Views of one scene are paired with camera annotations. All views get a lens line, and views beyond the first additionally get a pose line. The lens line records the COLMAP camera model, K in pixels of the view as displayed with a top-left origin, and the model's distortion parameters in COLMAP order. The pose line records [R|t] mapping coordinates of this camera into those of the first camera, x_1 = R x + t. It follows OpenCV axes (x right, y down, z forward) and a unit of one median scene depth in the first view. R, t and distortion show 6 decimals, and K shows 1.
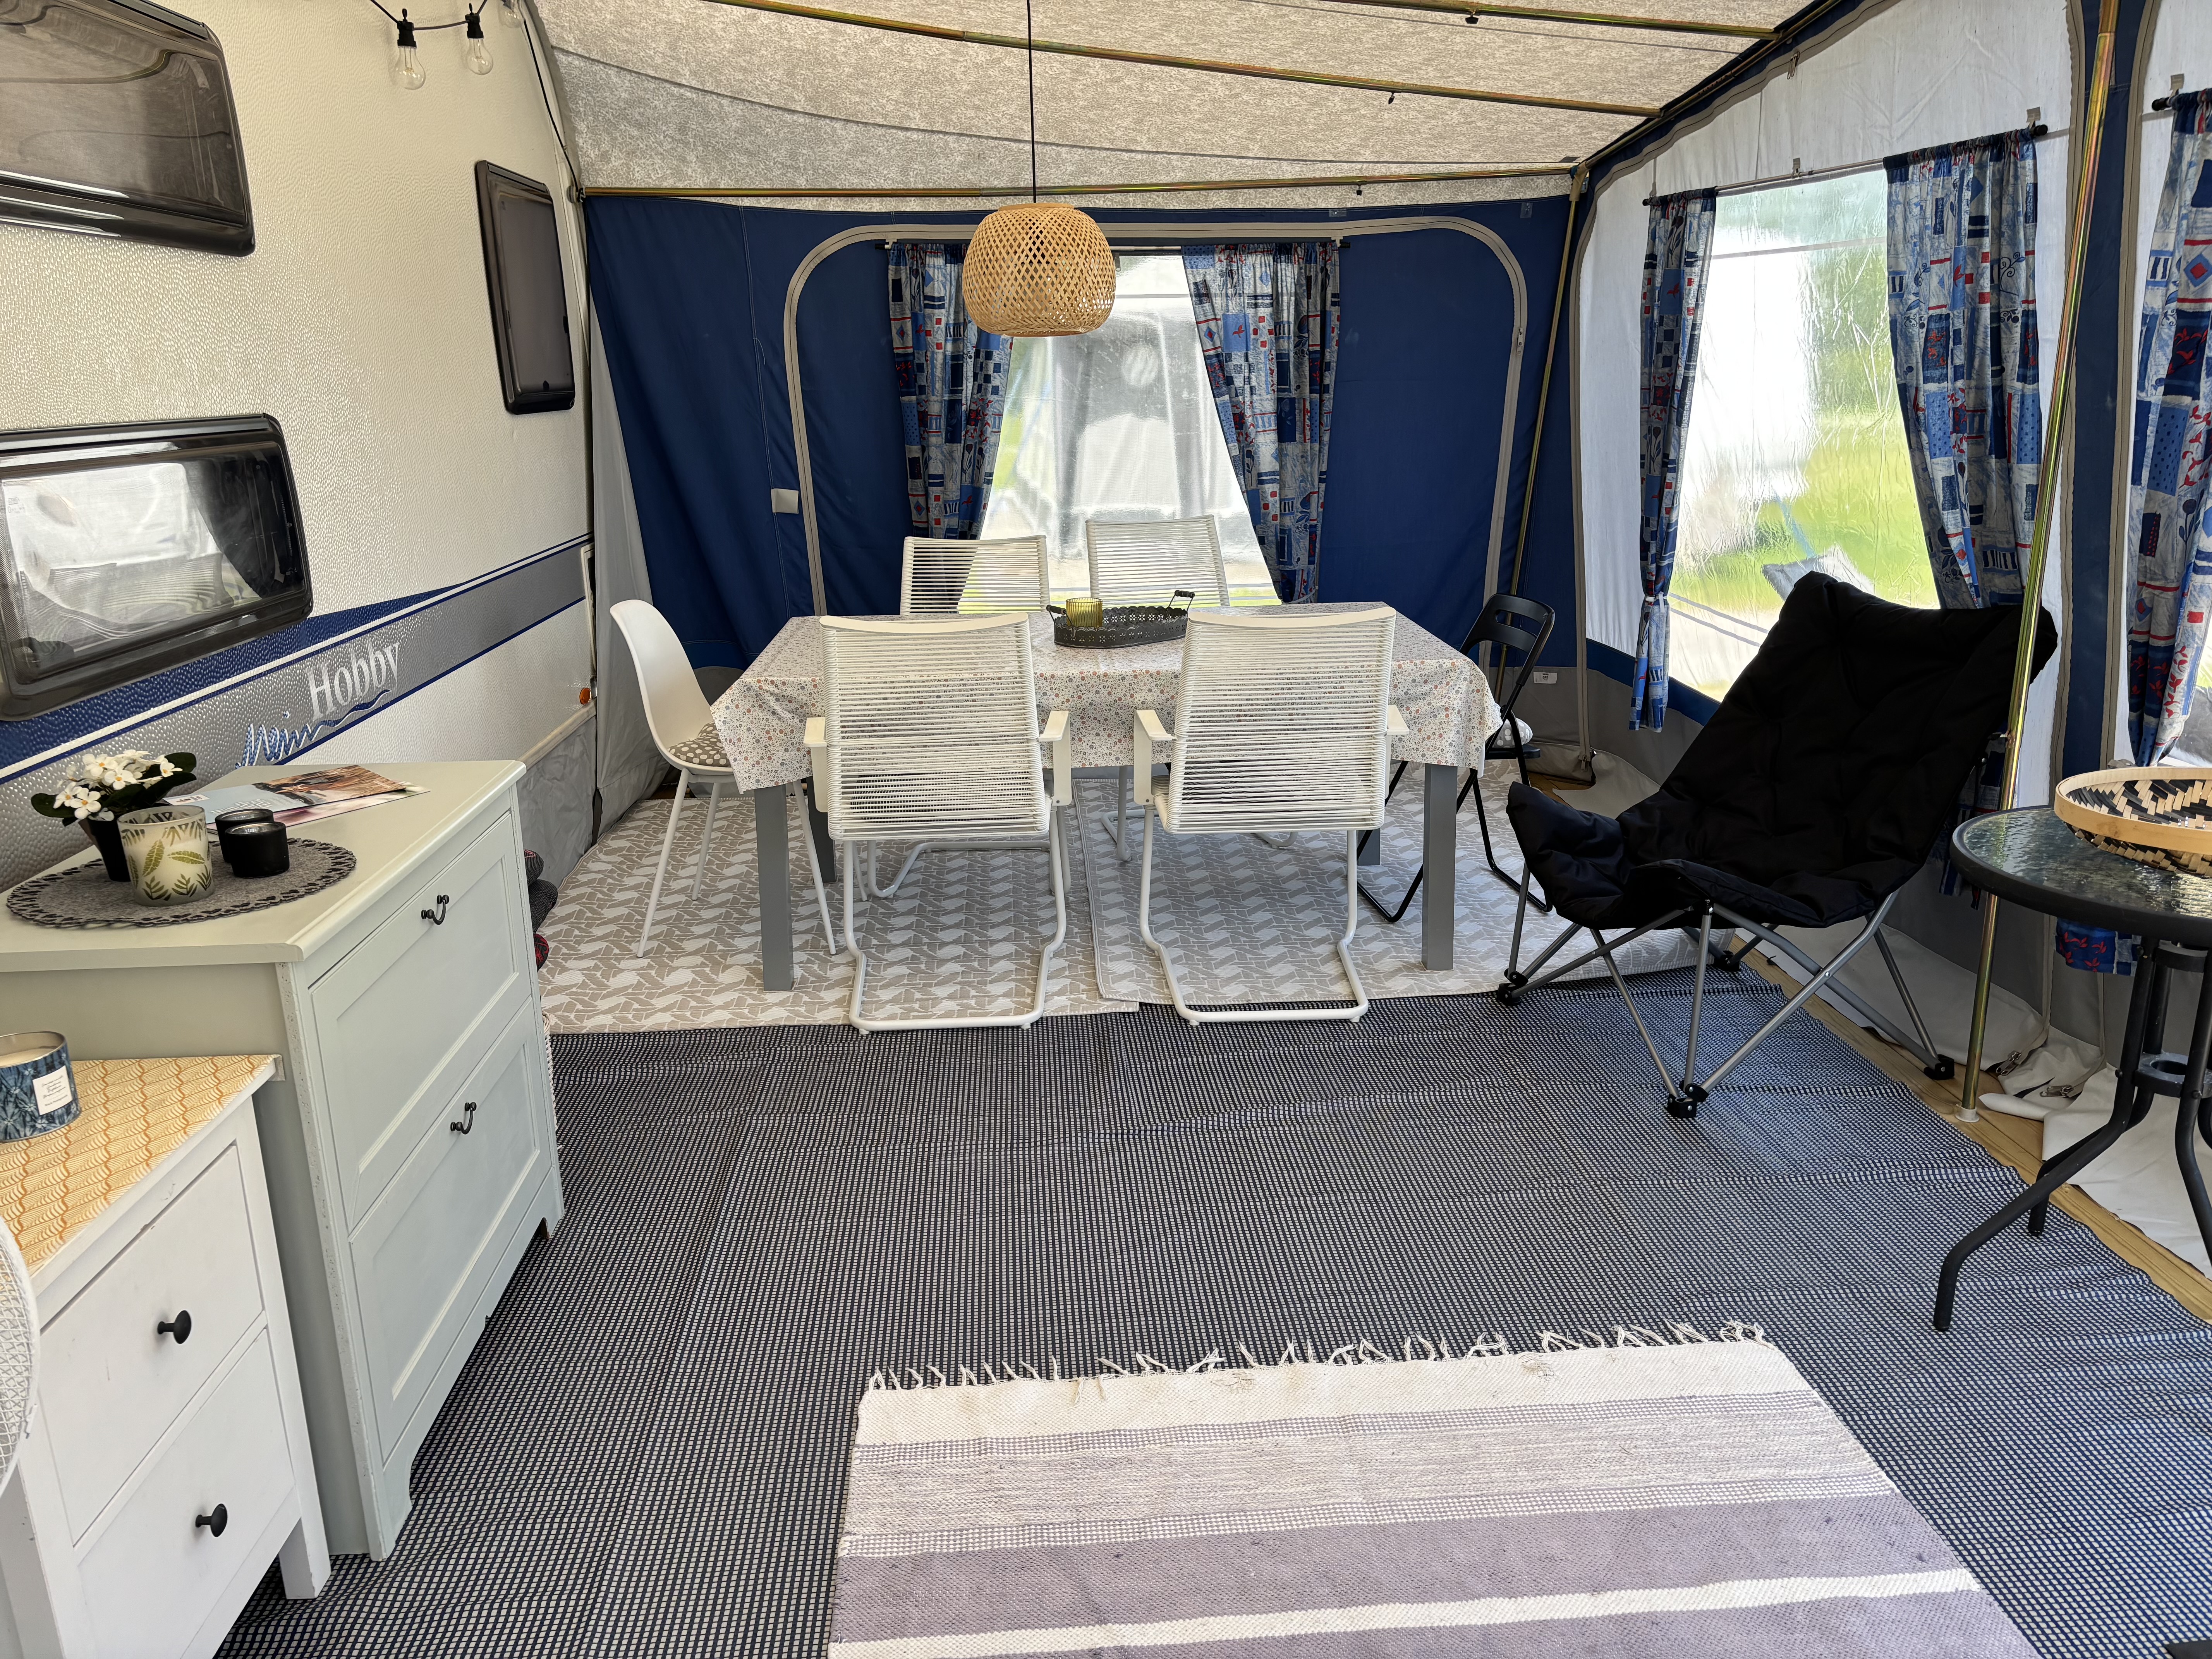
lens RADIAL K [[1710.1, 0, 1095.4], [0, 1710.1, 834.3], [0, 0, 1]] dist [0.080663, -0.072545]
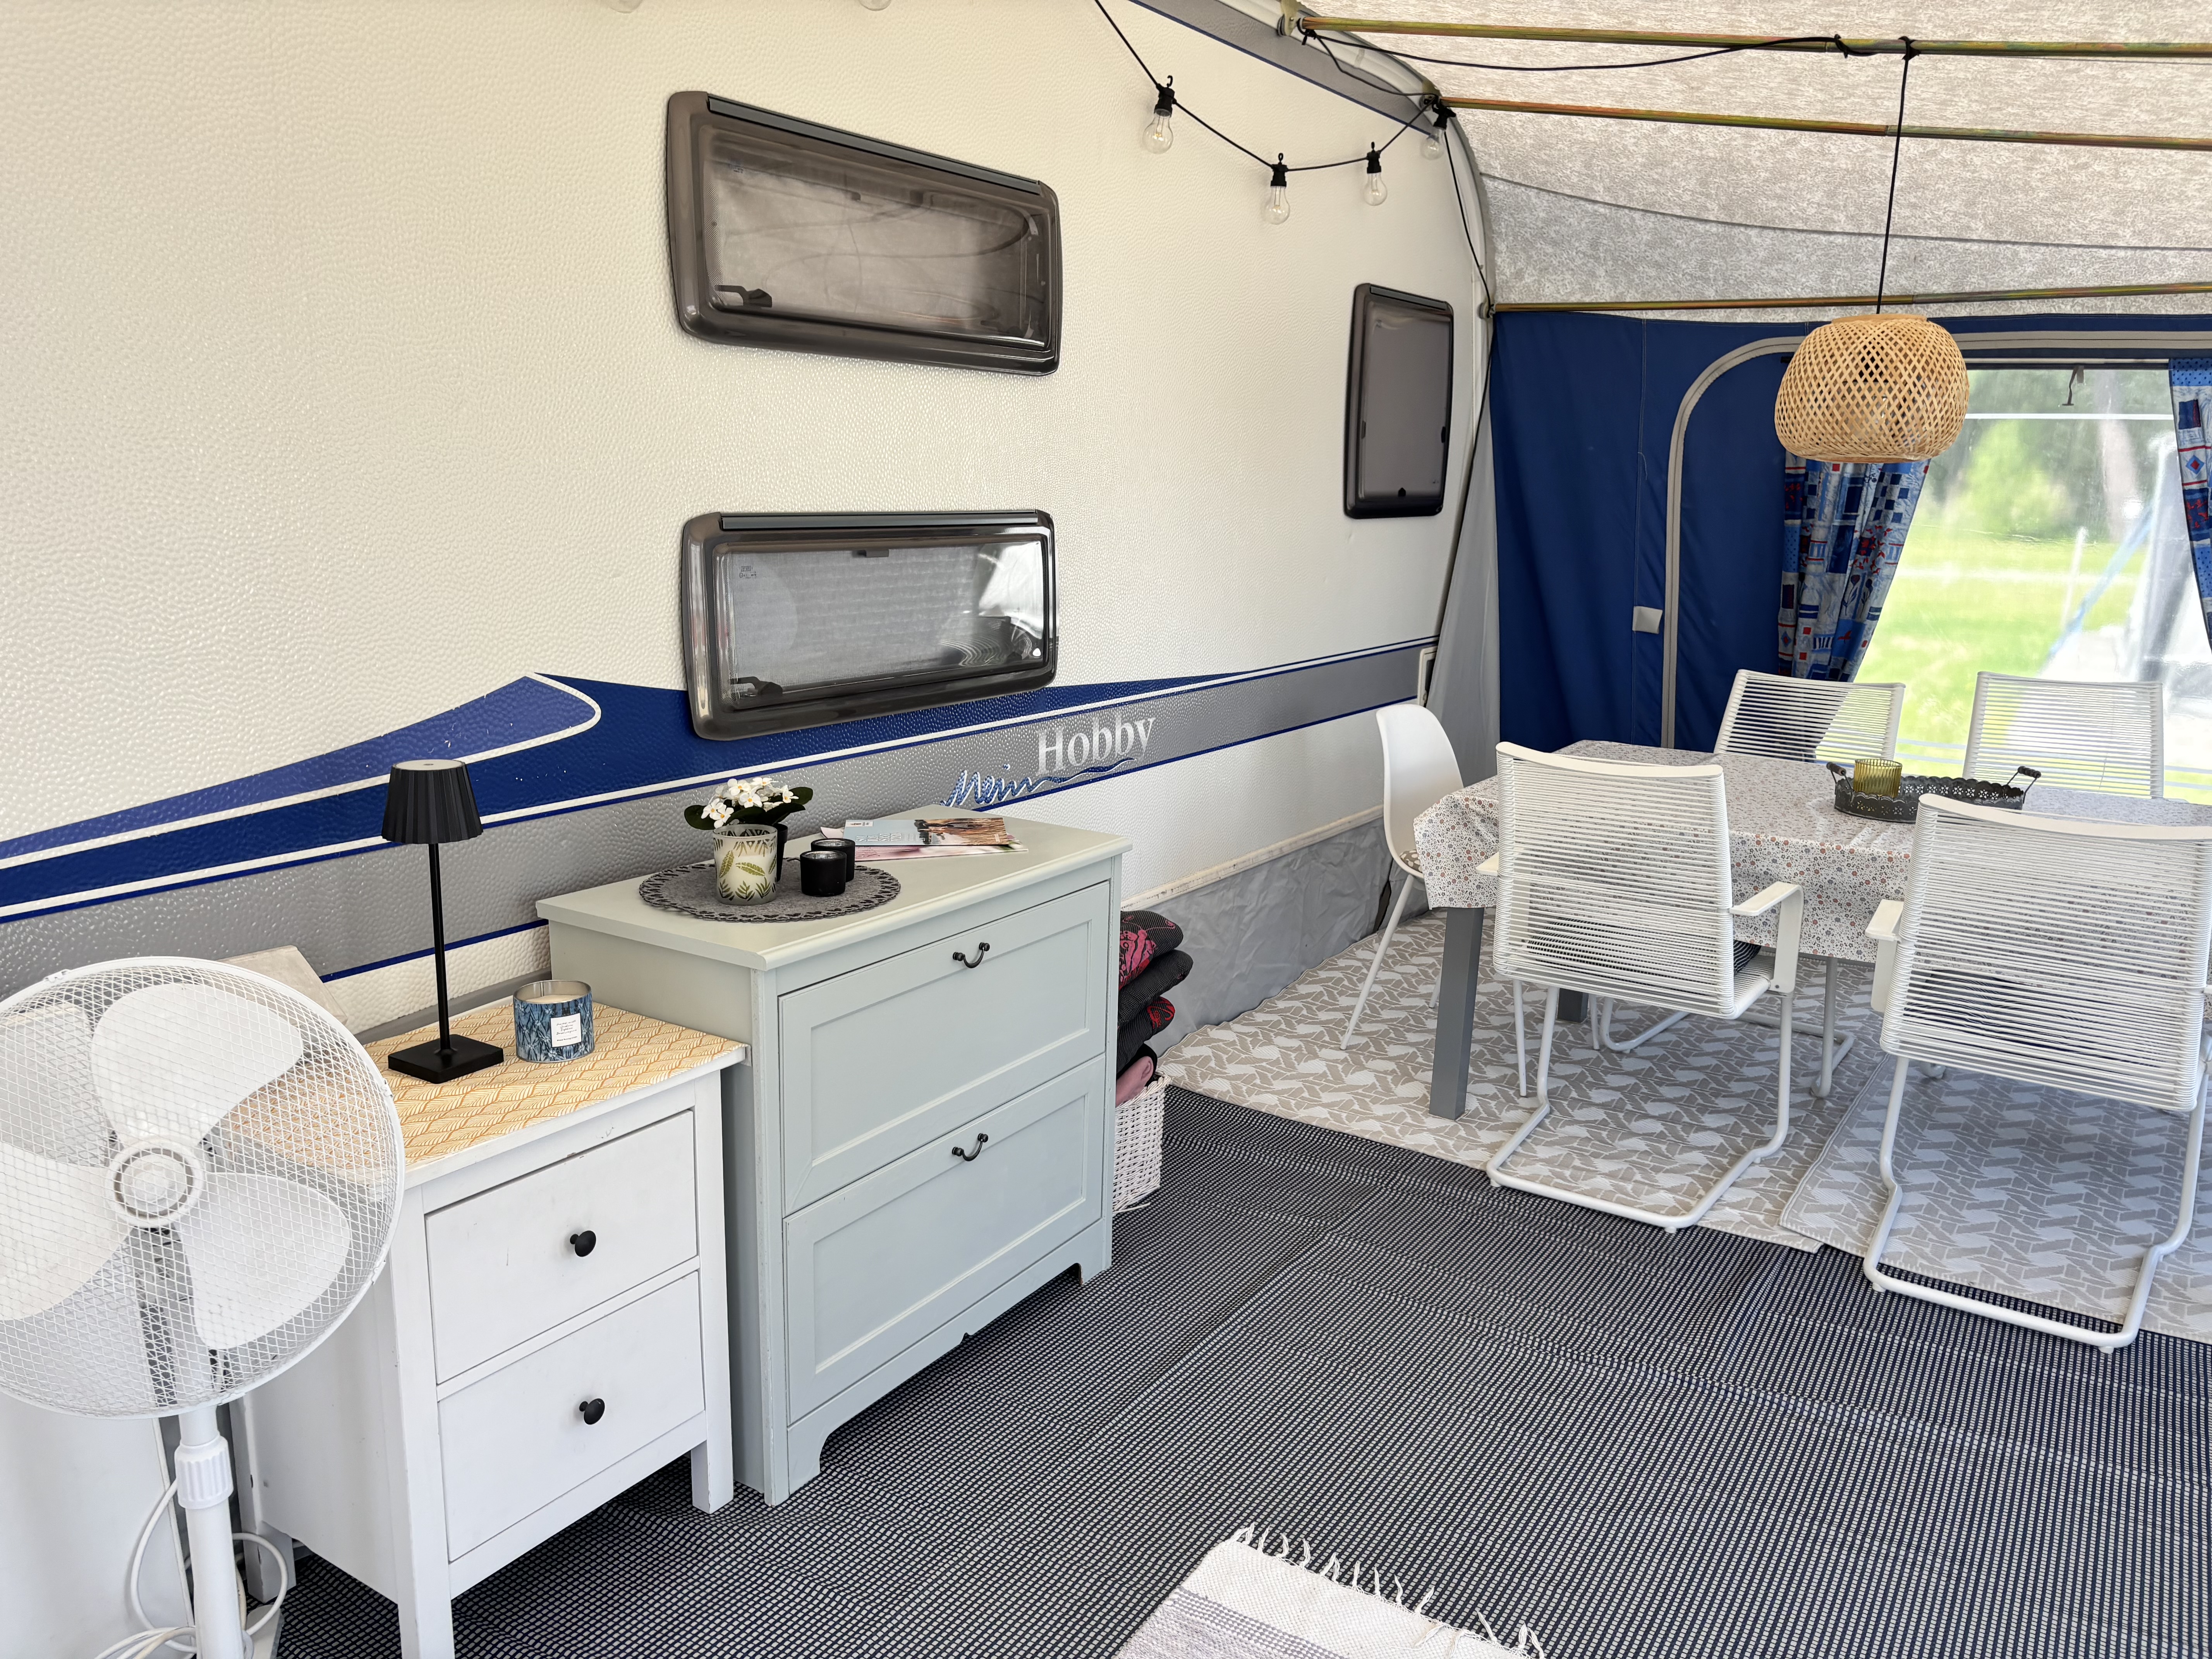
lens RADIAL K [[1710.1, 0, 1091.6], [0, 1710.1, 827.7], [0, 0, 1]] dist [0.080663, -0.072545]
pose [[0.809042, 0.160633, -0.565374, 0.169945], [-0.193155, 0.981165, 0.002364, -0.031722], [0.555105, 0.107292, 0.824831, 0.071568]]
